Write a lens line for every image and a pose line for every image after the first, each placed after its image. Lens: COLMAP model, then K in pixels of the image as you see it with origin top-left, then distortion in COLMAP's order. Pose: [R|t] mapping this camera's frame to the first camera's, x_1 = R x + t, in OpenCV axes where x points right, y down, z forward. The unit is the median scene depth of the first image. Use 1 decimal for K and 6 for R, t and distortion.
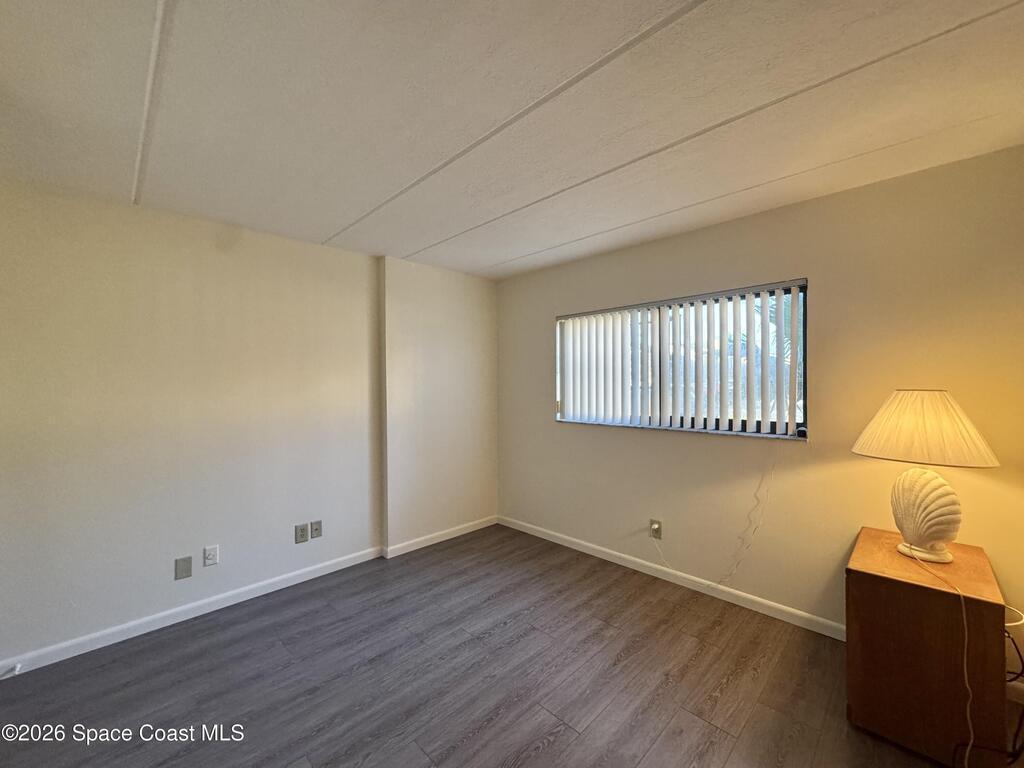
lens RADIAL K [[411.1, 0, 531.4], [0, 411.1, 389.9], [0, 0, 1]] dist [-0.004518, 0.000374]
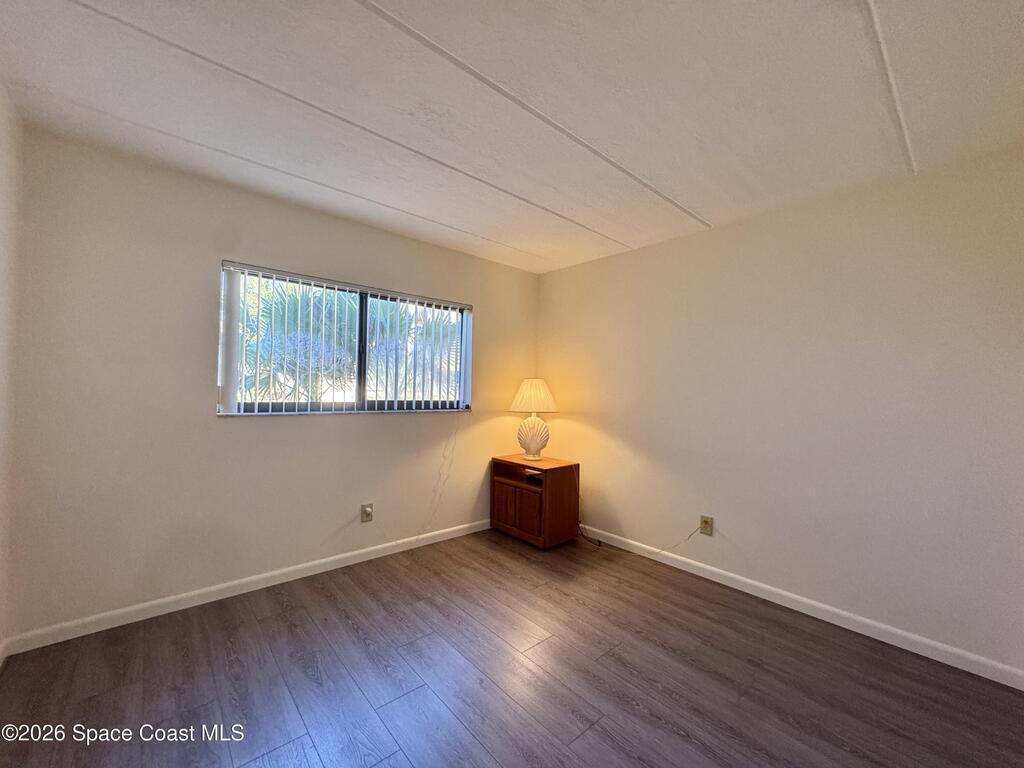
lens RADIAL K [[411.1, 0, 507.7], [0, 411.1, 385.2], [0, 0, 1]] dist [-0.004518, 0.000374]
pose [[0.087136, 0.008074, 0.996164, -0.689004], [-0.012777, 0.999894, -0.006987, 0.029031], [-0.996114, -0.012119, 0.087230, 0.587569]]
